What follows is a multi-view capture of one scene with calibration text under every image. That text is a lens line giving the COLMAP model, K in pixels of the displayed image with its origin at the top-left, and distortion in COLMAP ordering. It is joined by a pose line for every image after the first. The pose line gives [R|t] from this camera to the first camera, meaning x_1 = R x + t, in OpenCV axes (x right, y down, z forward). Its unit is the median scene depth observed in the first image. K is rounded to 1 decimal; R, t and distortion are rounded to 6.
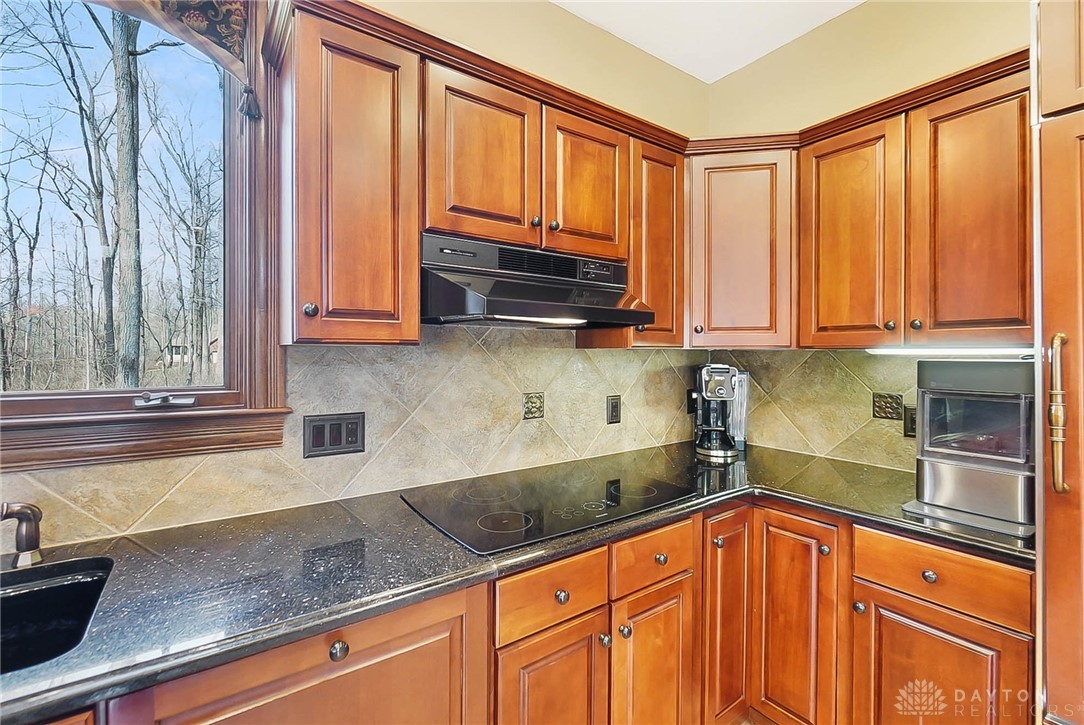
lens RADIAL K [[471.4, 0, 543.3], [0, 471.4, 357.1], [0, 0, 1]] dist [-0.004199, -0.000579]
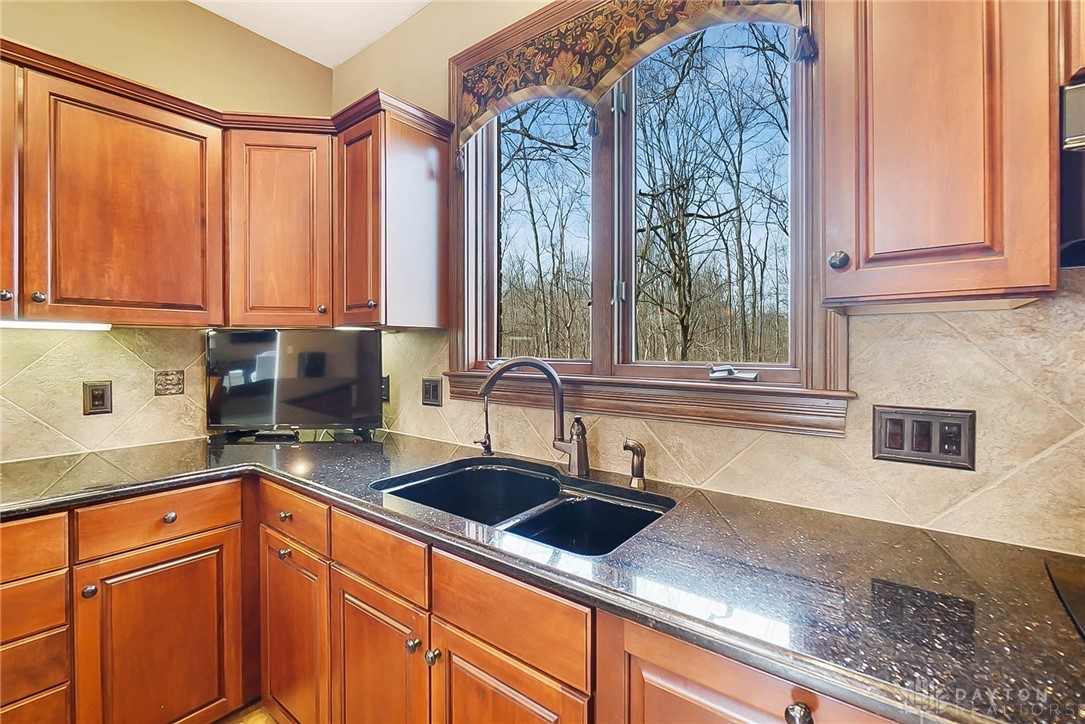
lens RADIAL K [[473.9, 0, 544.9], [0, 473.9, 354.4], [0, 0, 1]] dist [0.000022, -0.000425]
pose [[0.290049, 0.004487, -0.957001, 0.088680], [-0.006101, 0.999977, 0.002839, 0.044957], [0.956992, 0.005015, 0.290069, 0.262831]]
